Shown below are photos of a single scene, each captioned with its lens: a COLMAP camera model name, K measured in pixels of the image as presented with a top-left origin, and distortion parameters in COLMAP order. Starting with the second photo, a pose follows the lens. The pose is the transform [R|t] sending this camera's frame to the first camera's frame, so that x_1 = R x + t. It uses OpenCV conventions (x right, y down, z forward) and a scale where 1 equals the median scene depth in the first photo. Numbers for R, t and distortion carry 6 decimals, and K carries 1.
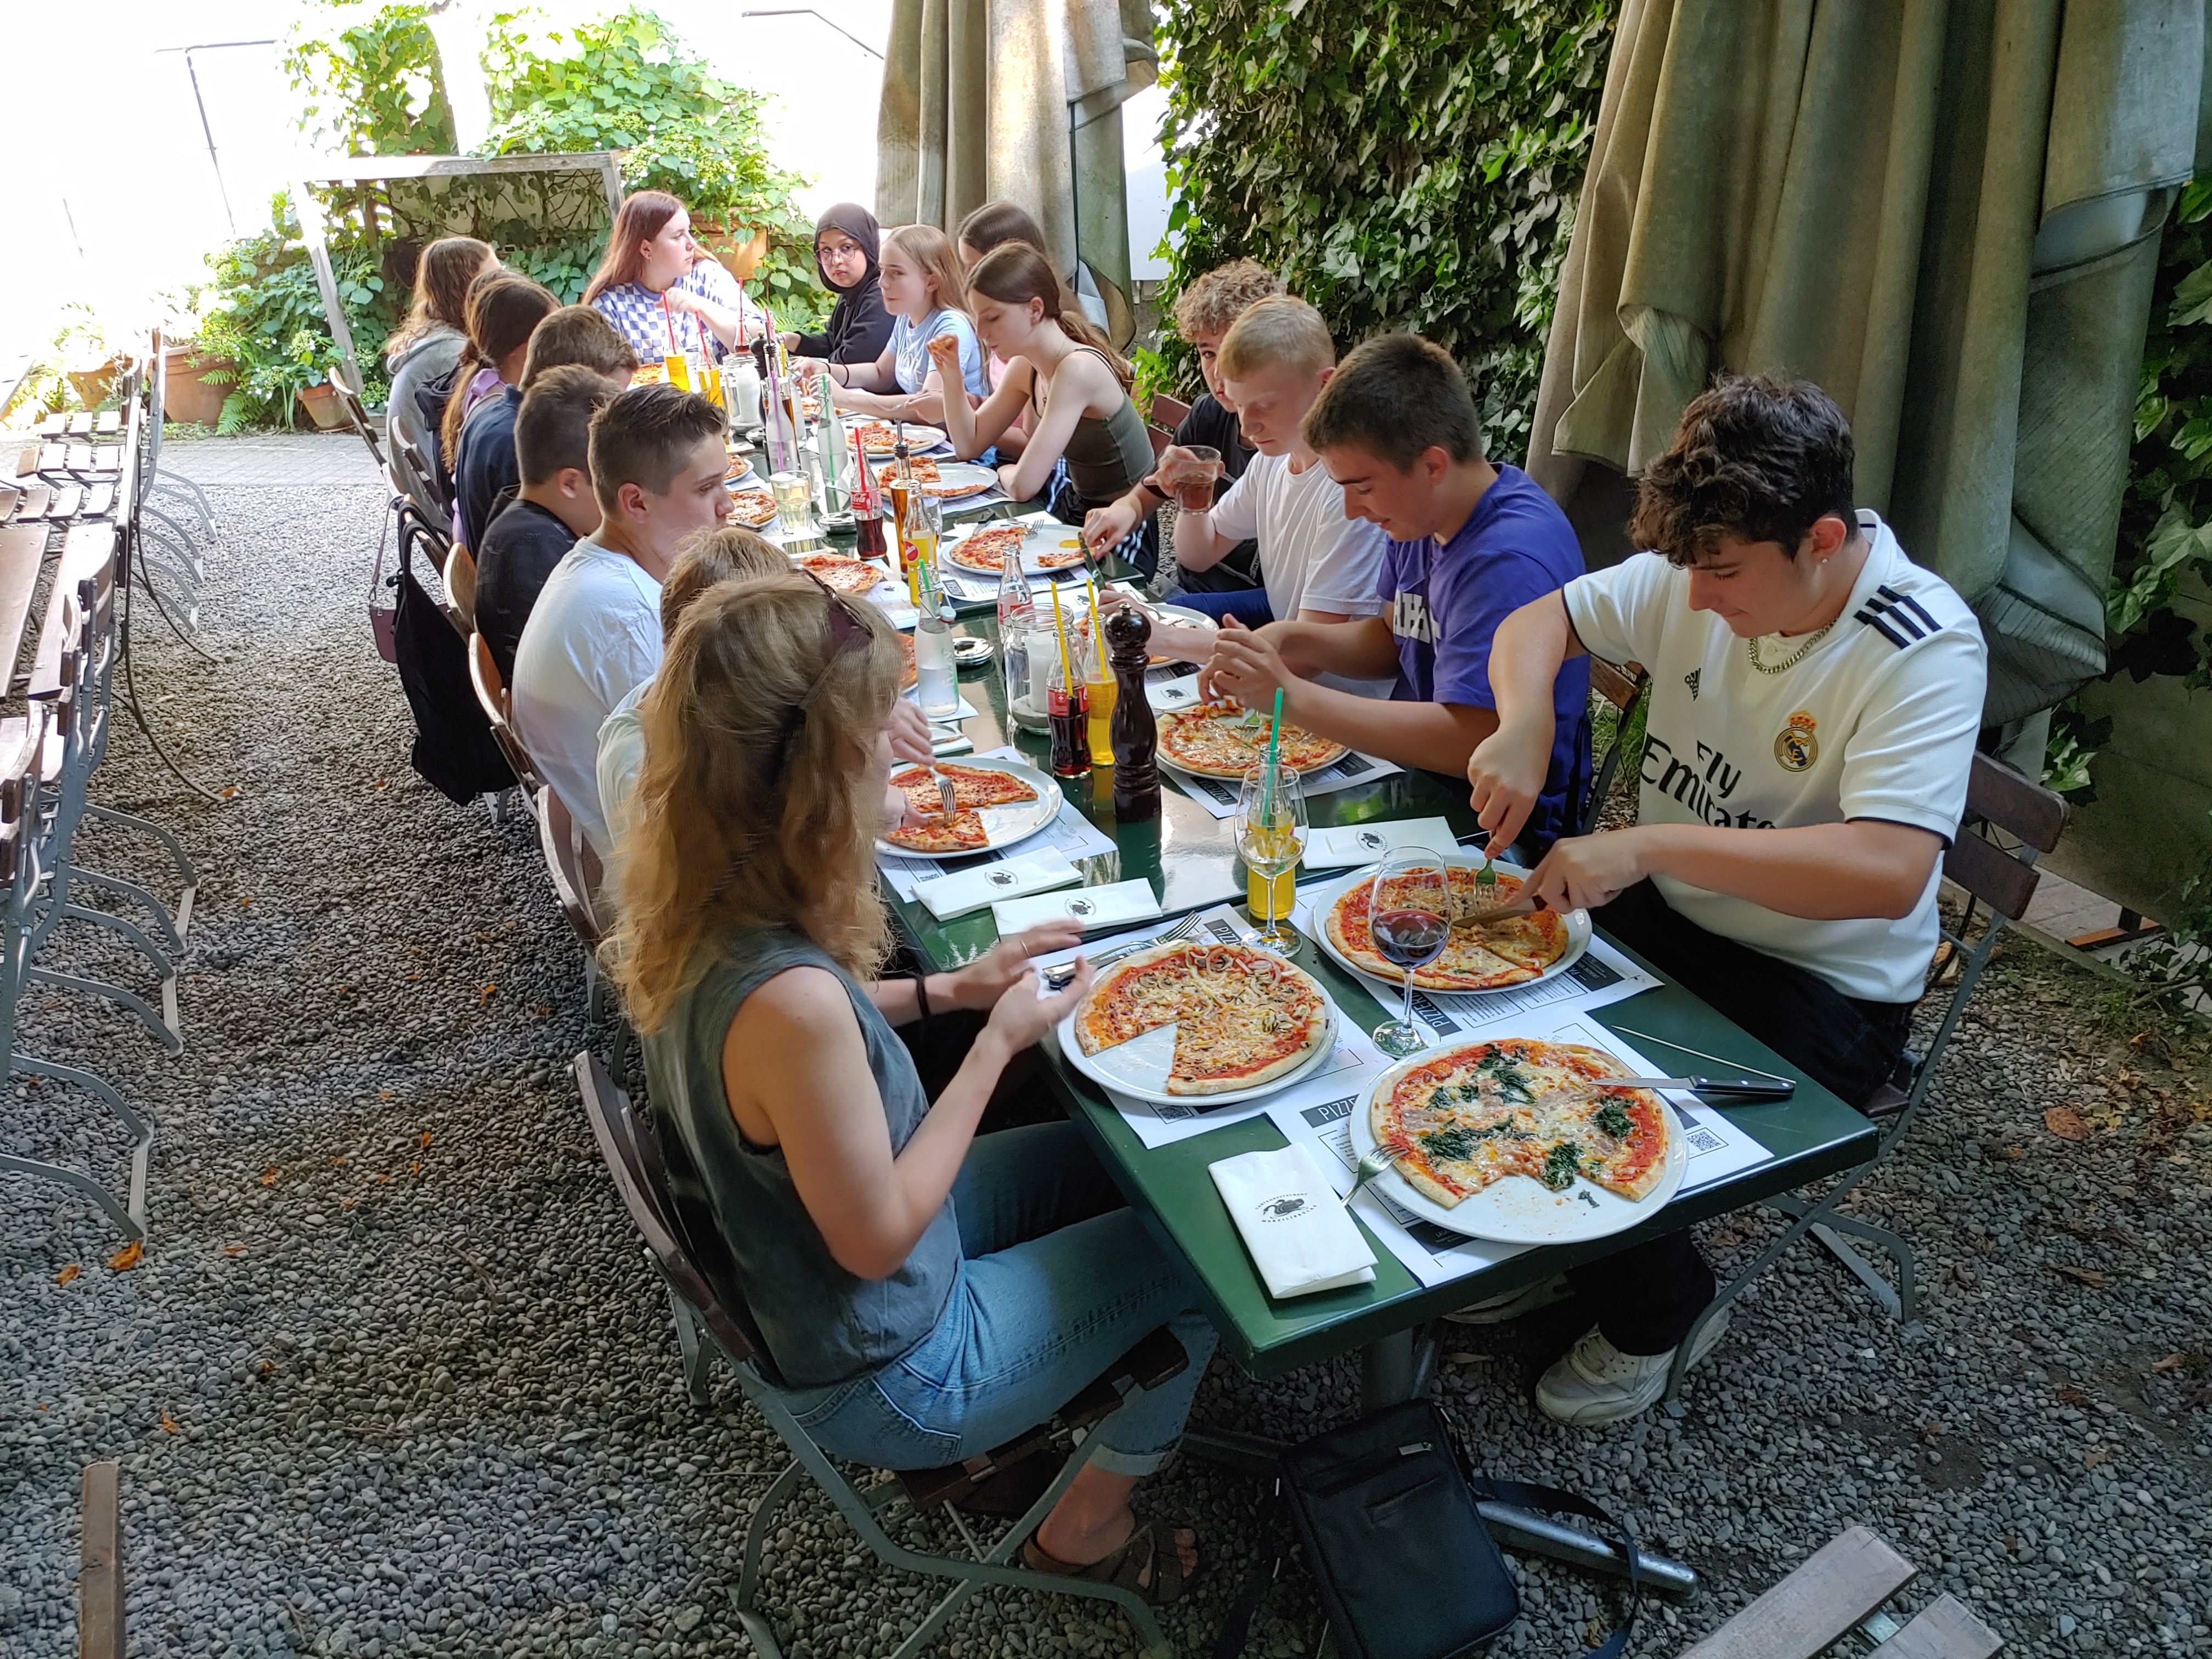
lens RADIAL K [[1679.3, 0, 1093.0], [0, 1679.3, 820.8], [0, 0, 1]] dist [0.036720, -0.050284]
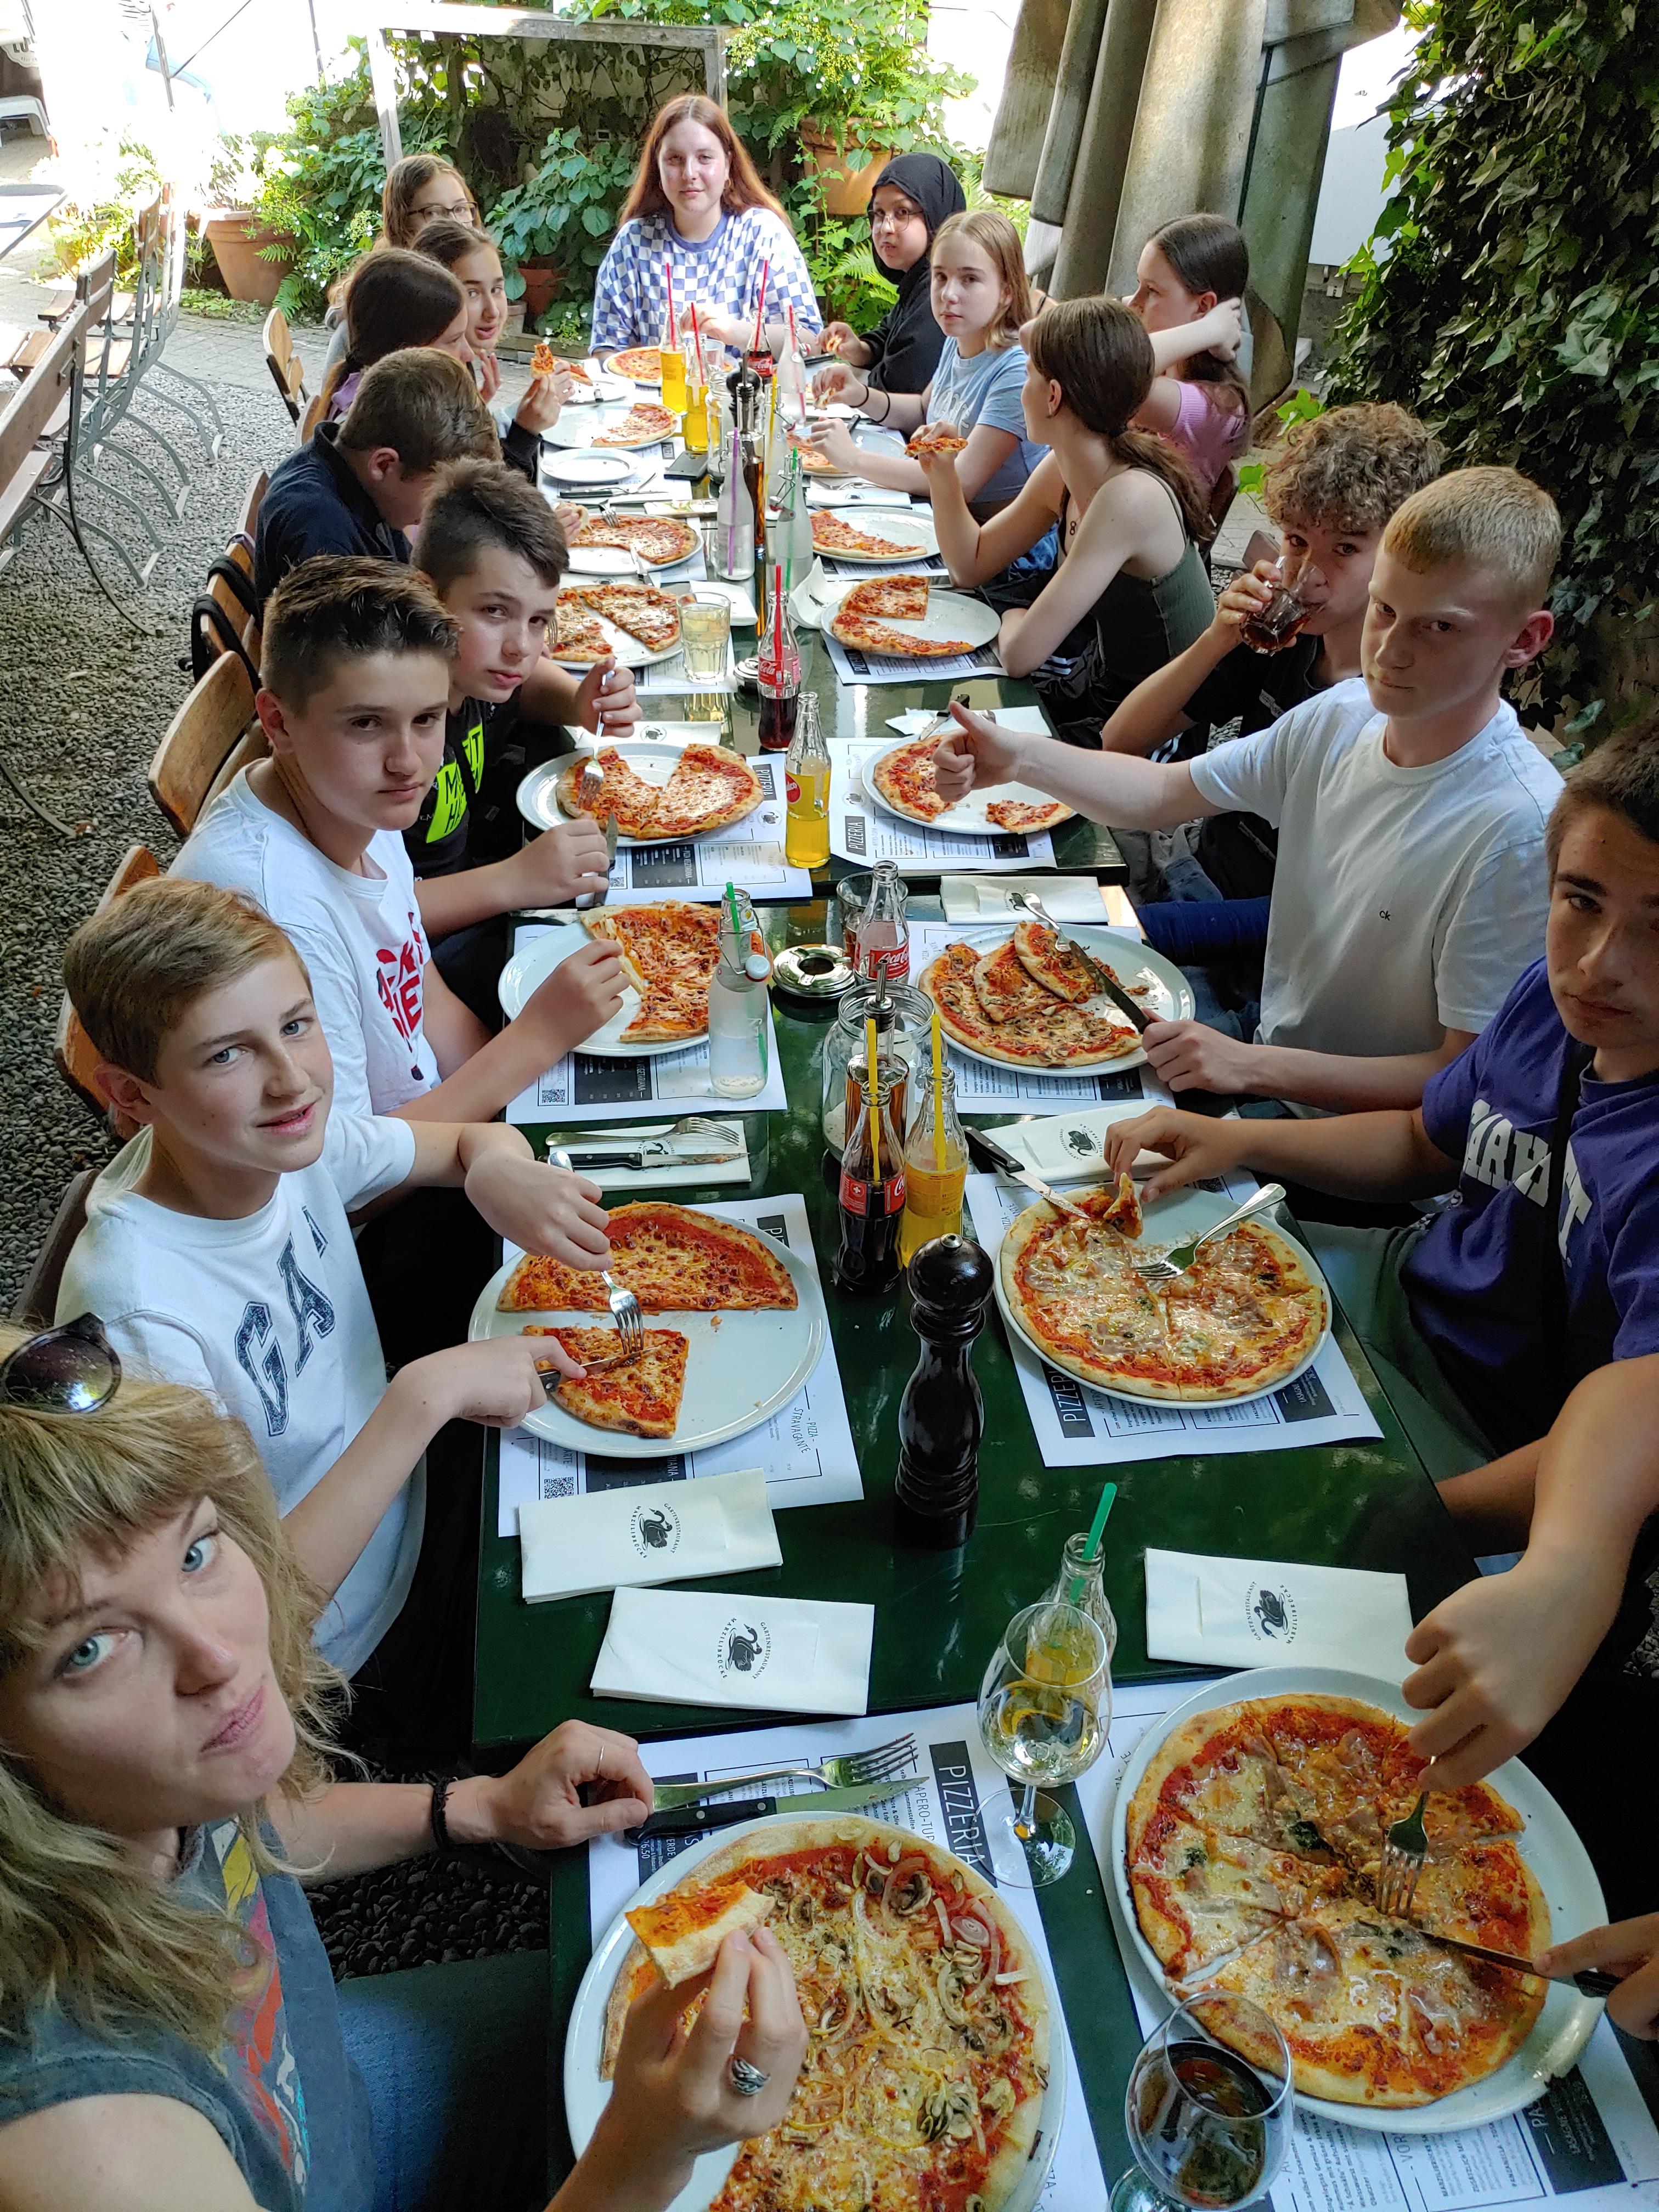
lens RADIAL K [[1679.3, 0, 828.0], [0, 1679.3, 1124.7], [0, 0, 1]] dist [0.036720, -0.050284]
pose [[0.959684, 0.221953, -0.172464, 0.030754], [-0.182010, 0.958268, 0.220441, -0.097926], [0.214195, -0.180163, 0.960032, 0.164014]]
